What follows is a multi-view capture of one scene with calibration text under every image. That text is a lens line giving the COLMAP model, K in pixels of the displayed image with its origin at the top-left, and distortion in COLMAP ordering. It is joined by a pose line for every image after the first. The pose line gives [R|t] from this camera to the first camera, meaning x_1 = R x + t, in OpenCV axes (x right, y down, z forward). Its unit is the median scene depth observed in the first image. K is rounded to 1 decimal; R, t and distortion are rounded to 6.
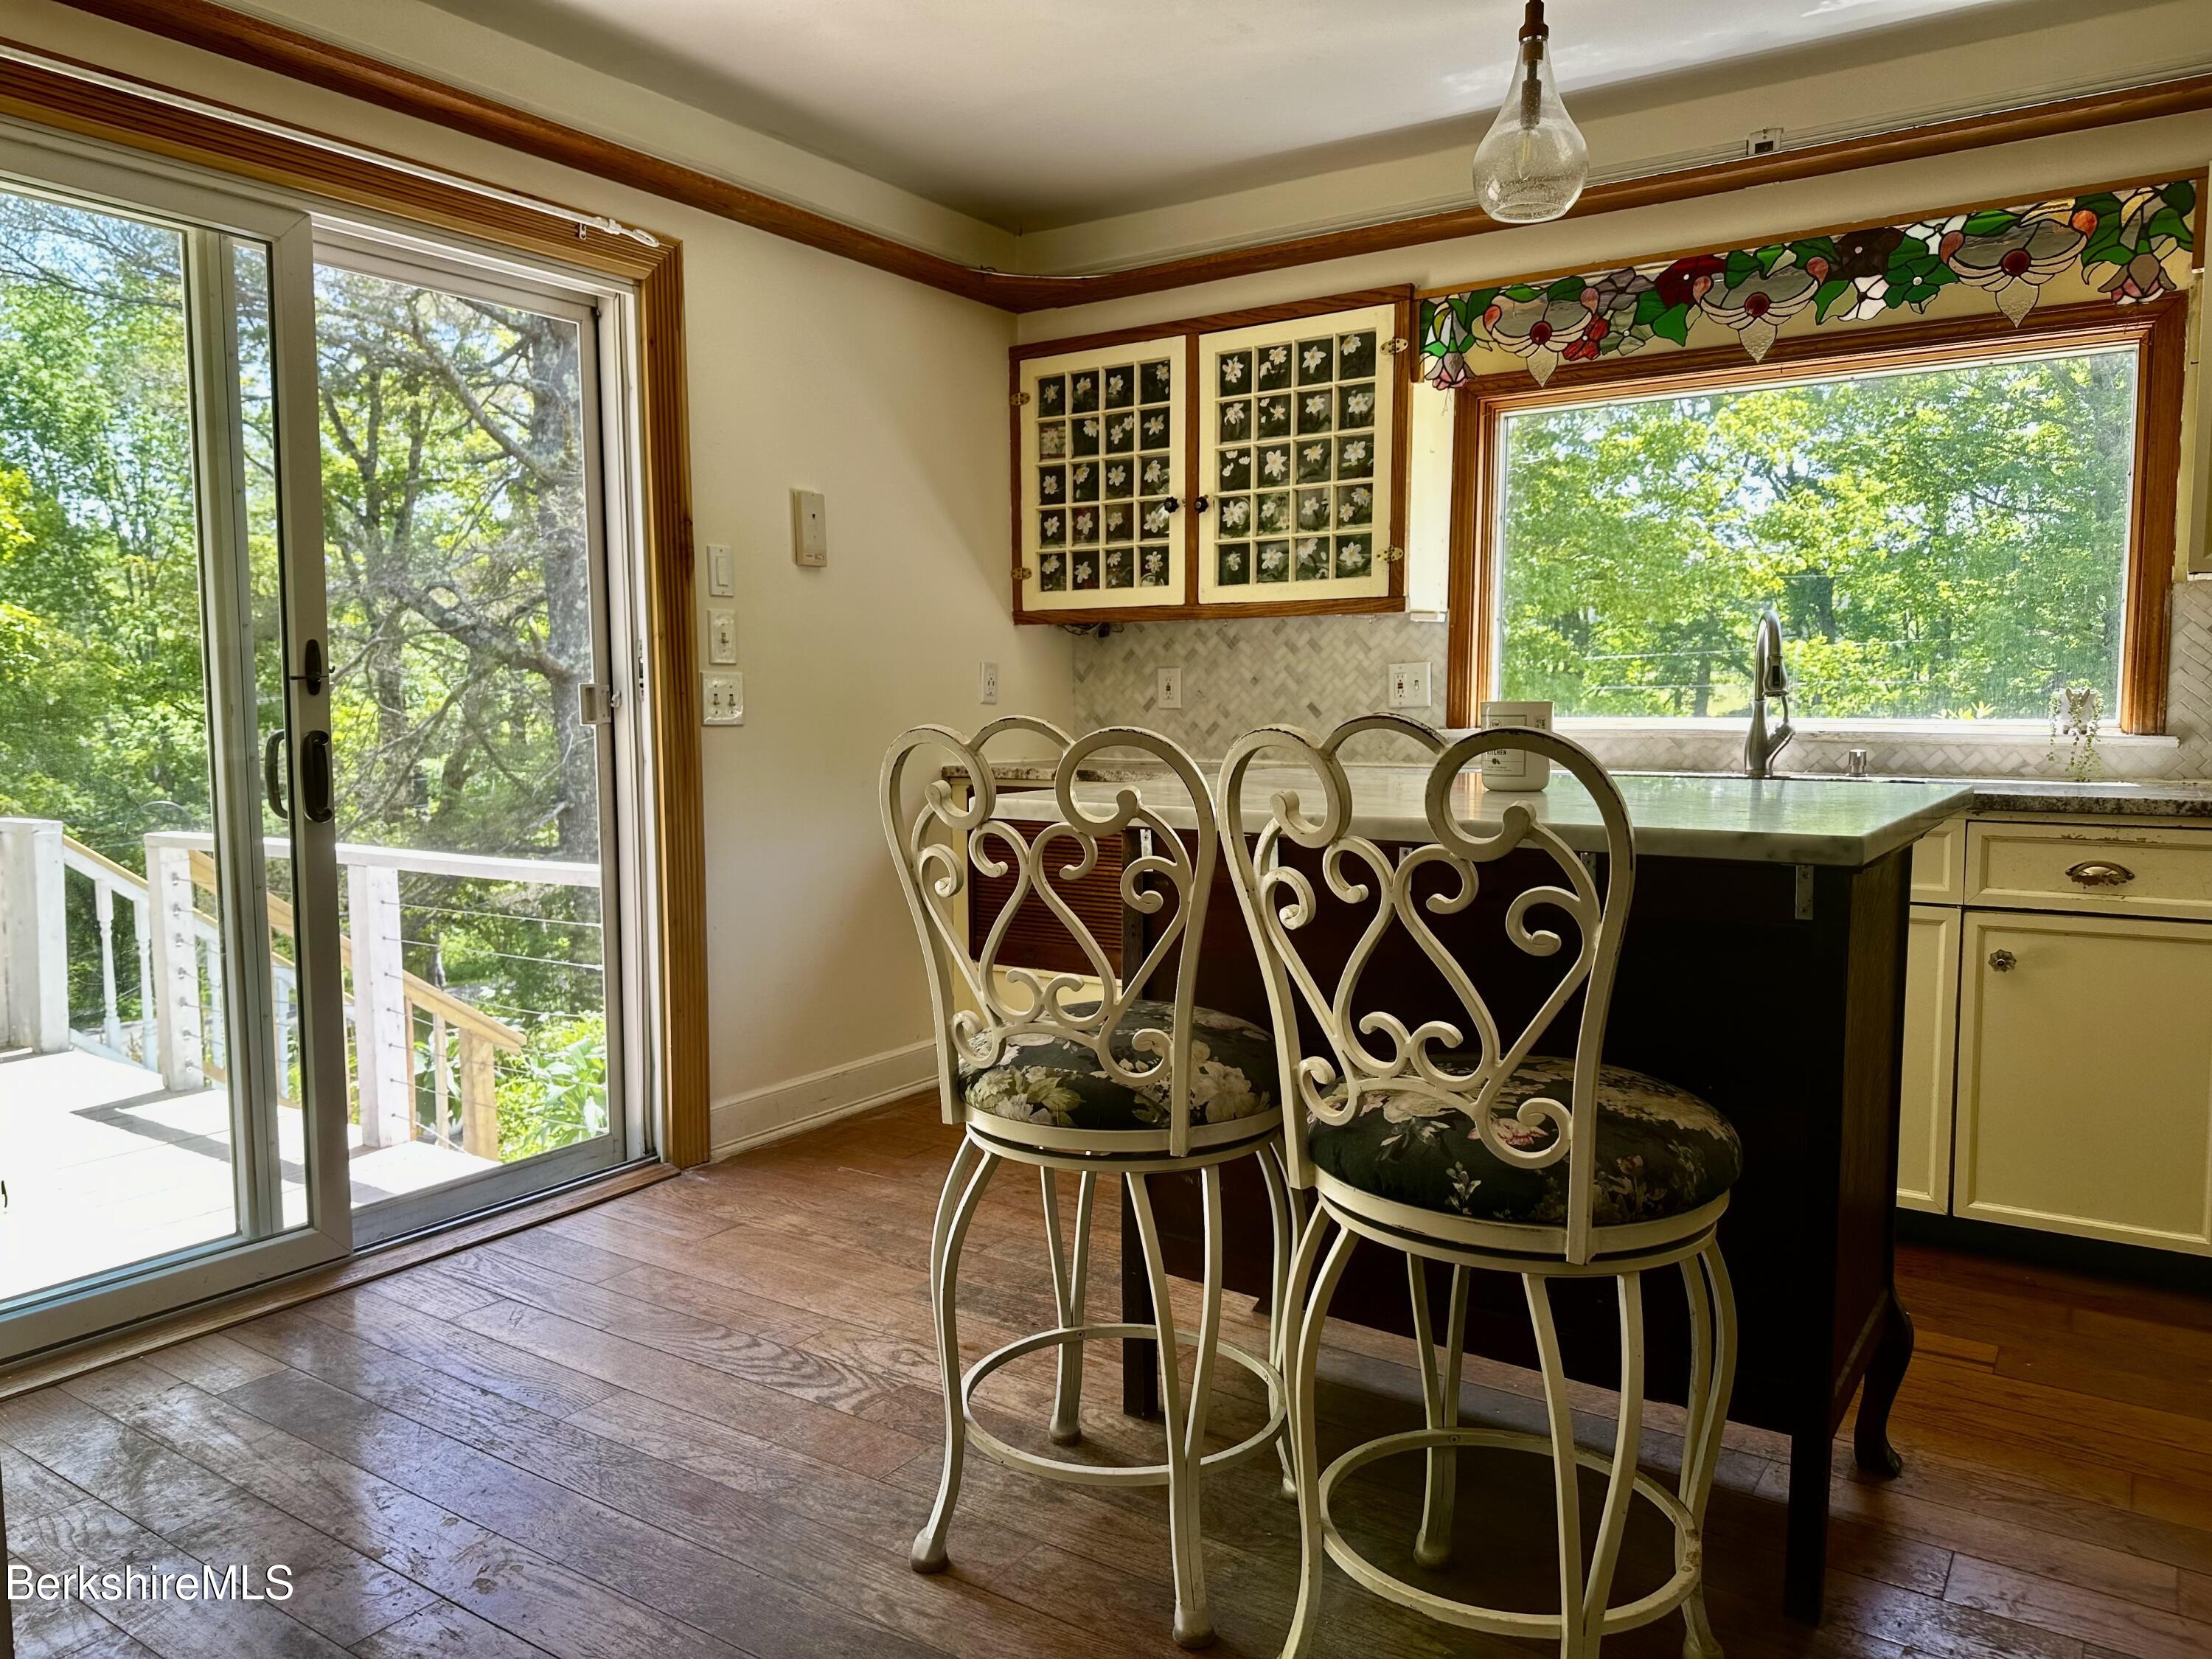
lens RADIAL K [[1543.3, 0, 1112.3], [0, 1543.3, 839.6], [0, 0, 1]] dist [0.033027, -0.041431]
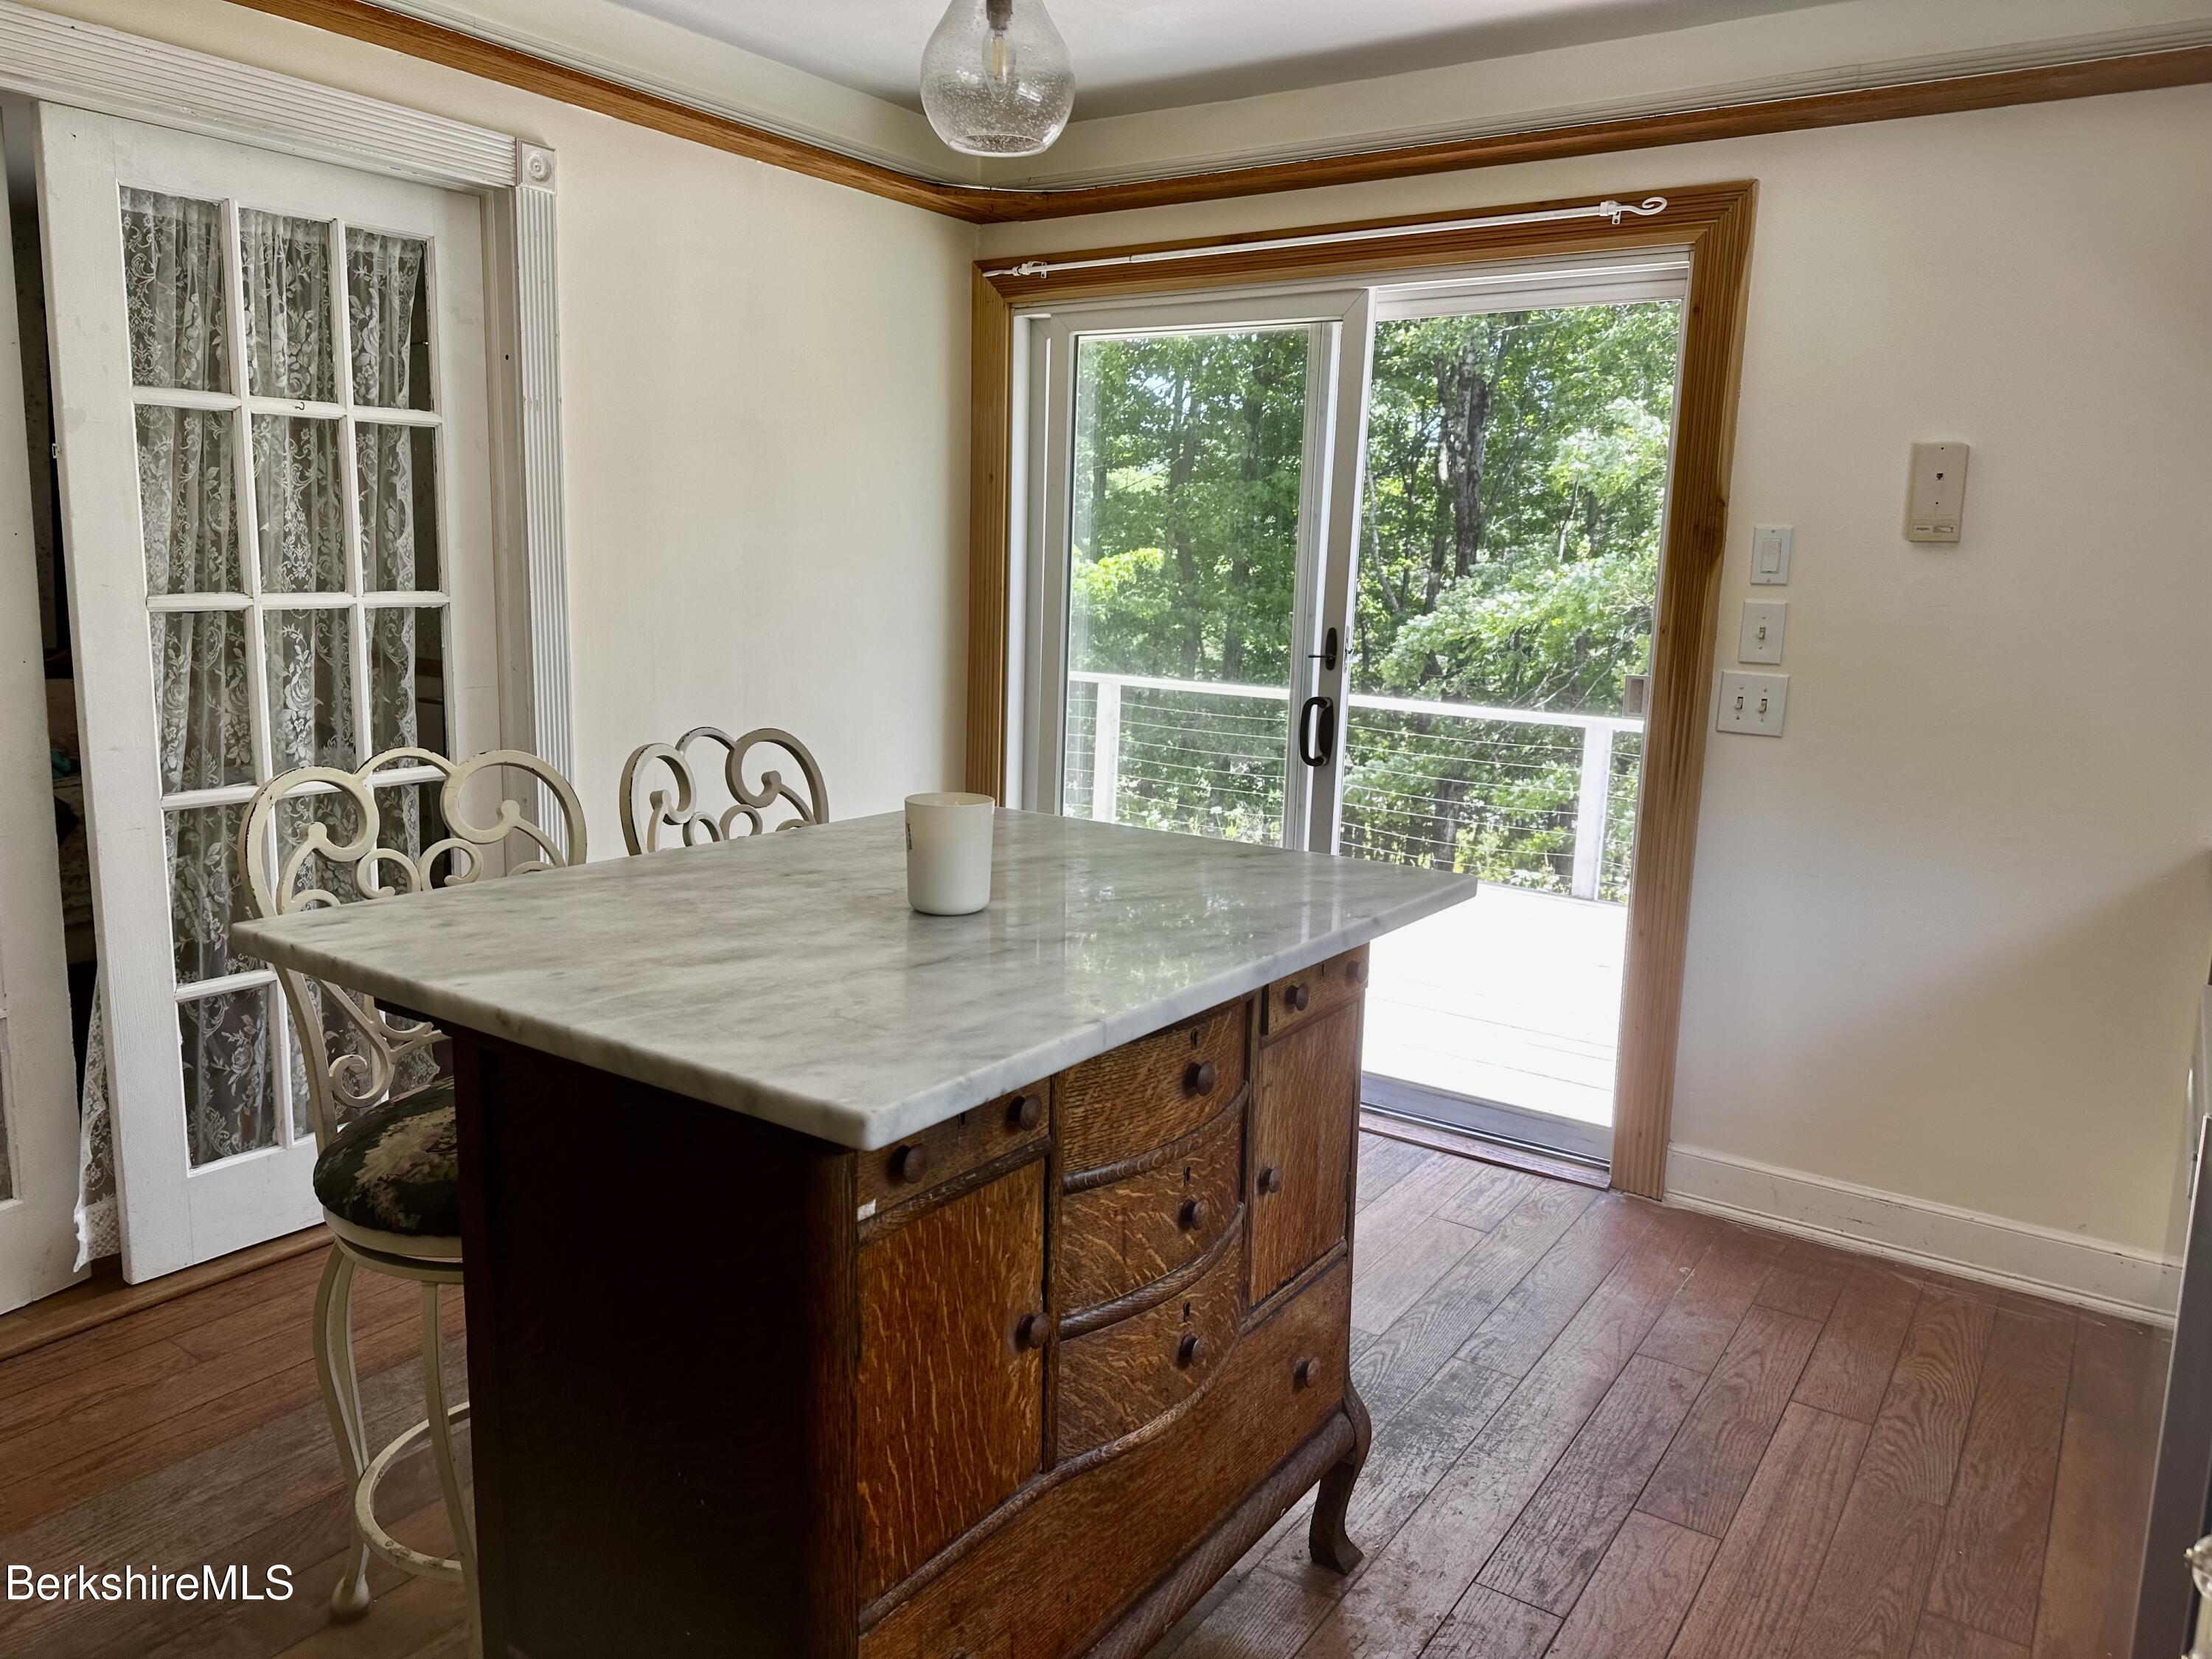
lens RADIAL K [[1543.3, 0, 1104.7], [0, 1543.3, 819.1], [0, 0, 1]] dist [0.033027, -0.041431]
pose [[-0.030015, 0.172375, -0.984574, 1.570100], [-0.115479, 0.977824, 0.174714, -0.348225], [0.992856, 0.118941, -0.009444, 1.658855]]
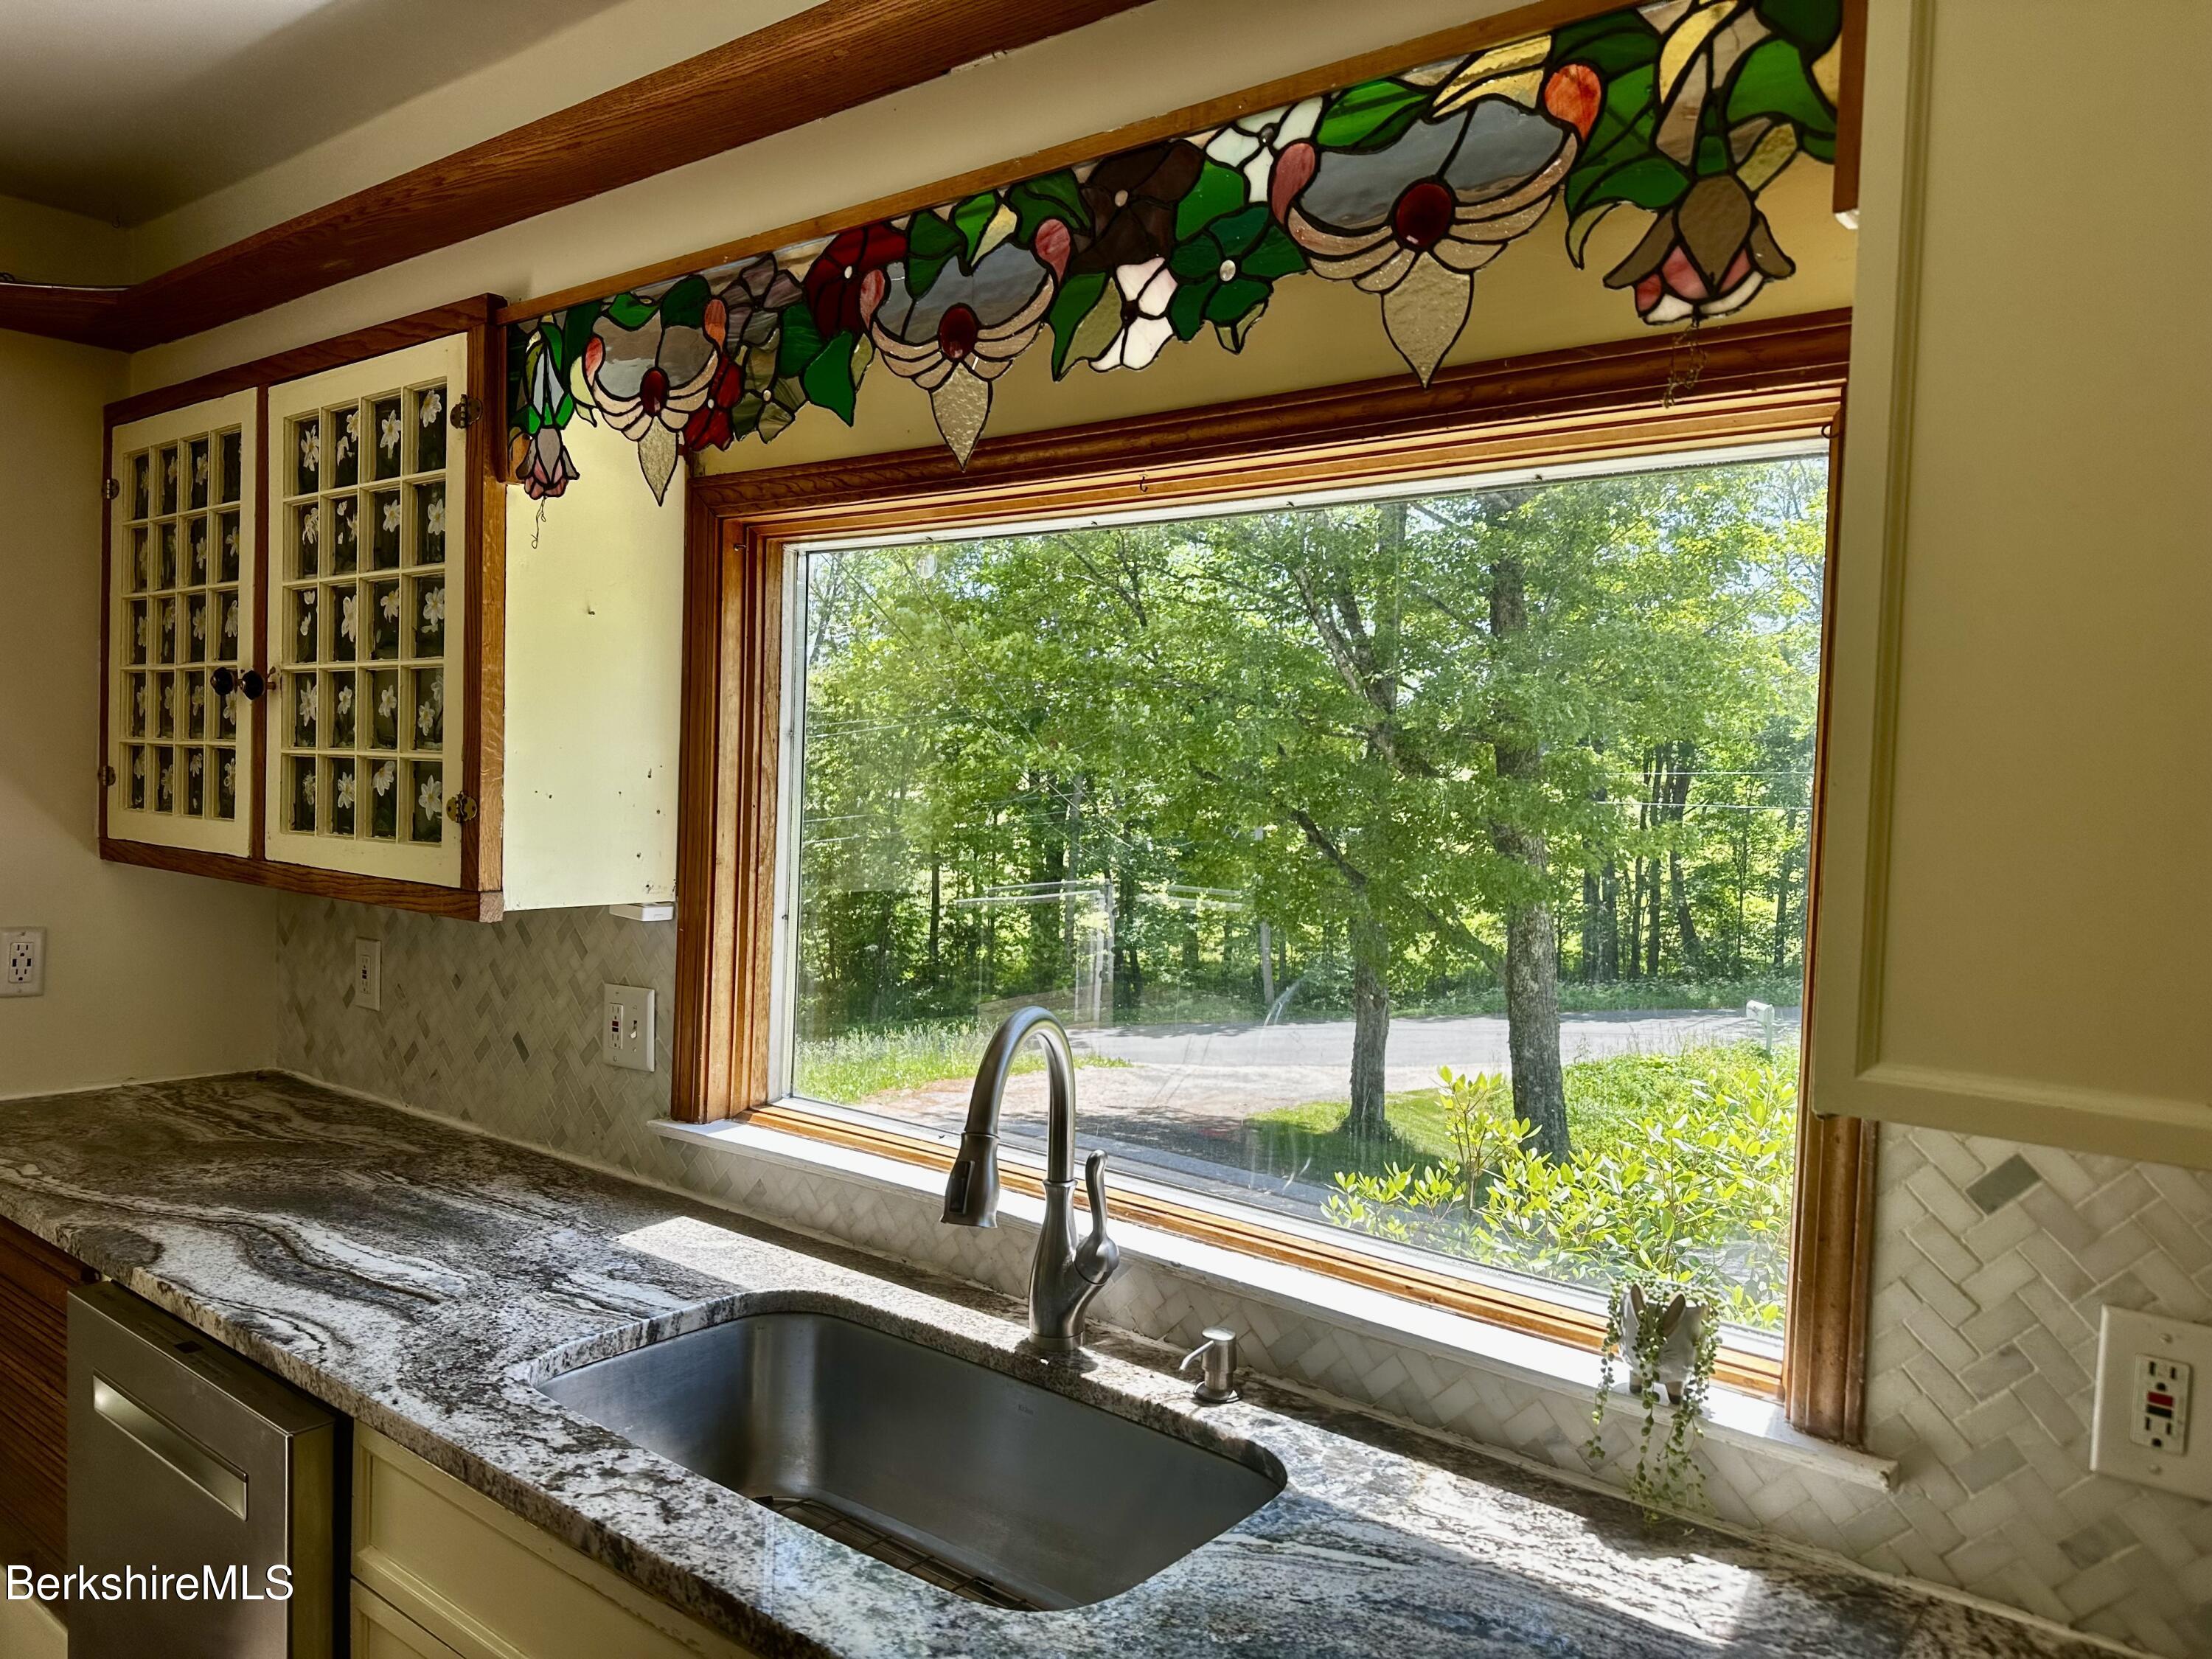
lens RADIAL K [[1543.3, 0, 1106.6], [0, 1543.3, 839.8], [0, 0, 1]] dist [0.033027, -0.041431]
pose [[0.996684, 0.044895, -0.067857, 0.466878], [-0.048623, 0.997339, -0.054320, -0.170502], [0.065238, 0.057440, 0.996215, 0.545773]]
